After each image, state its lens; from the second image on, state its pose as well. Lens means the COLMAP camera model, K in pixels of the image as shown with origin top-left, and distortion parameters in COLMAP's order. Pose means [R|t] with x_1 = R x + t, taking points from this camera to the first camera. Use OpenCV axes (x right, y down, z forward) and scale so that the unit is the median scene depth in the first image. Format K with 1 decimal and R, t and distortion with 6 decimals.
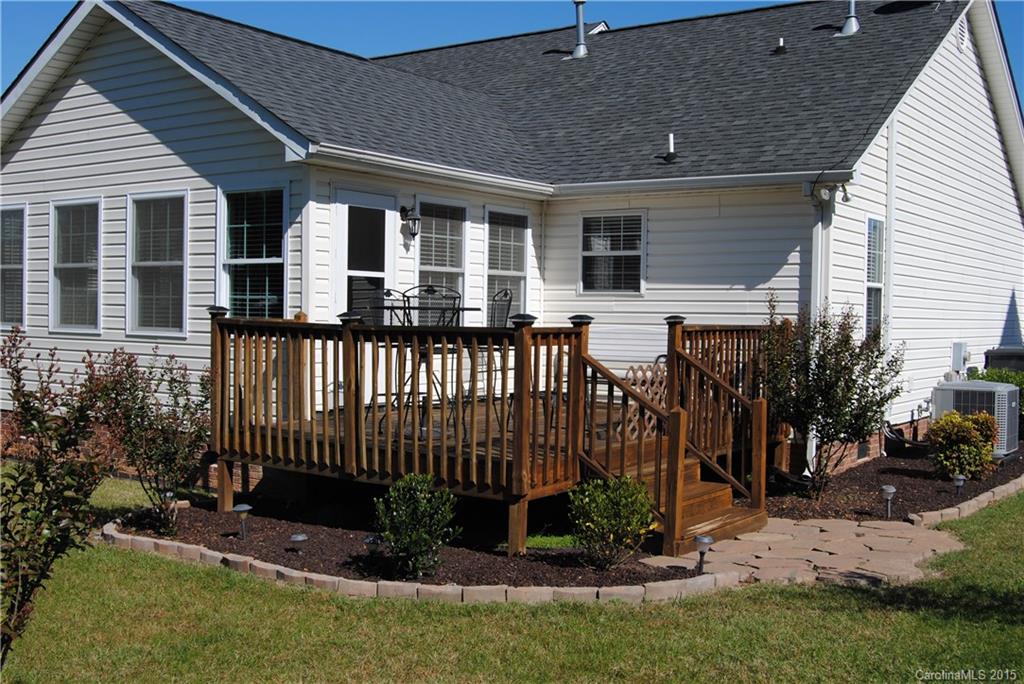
lens RADIAL K [[1135.7, 0, 512.0], [0, 1135.7, 342.0], [0, 0, 1]] dist [-0.061802, -0.004231]
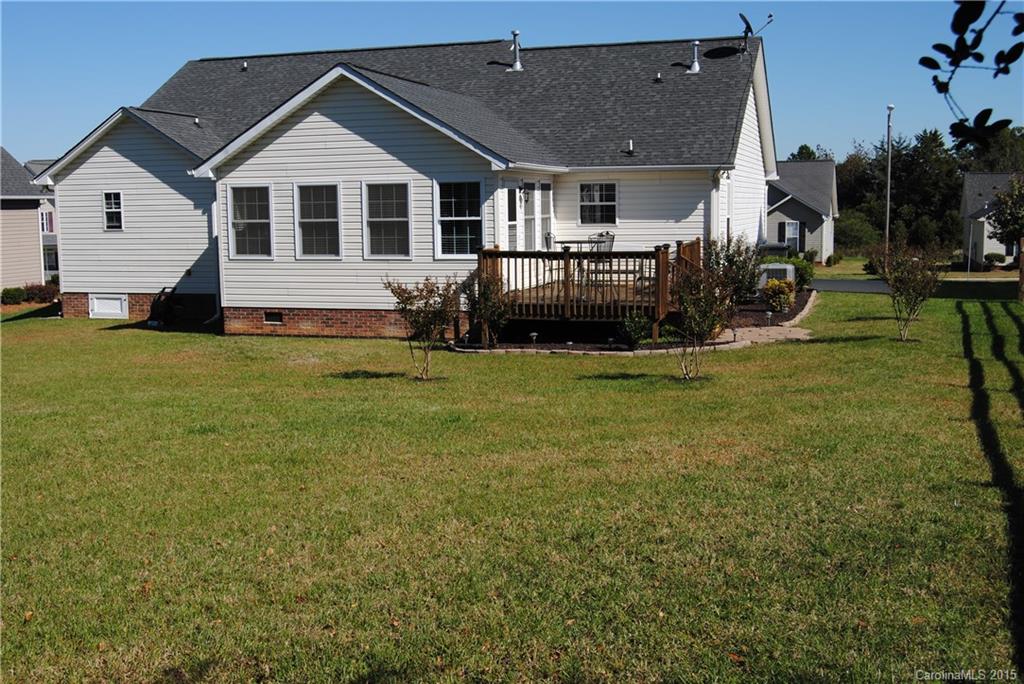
lens RADIAL K [[1135.7, 0, 512.0], [0, 1135.7, 342.0], [0, 0, 1]] dist [-0.061802, -0.004231]
pose [[0.952879, -0.065746, 0.296141, -0.677259], [0.037078, 0.994154, 0.101408, -0.050967], [-0.301077, -0.085650, 0.949746, -0.823372]]
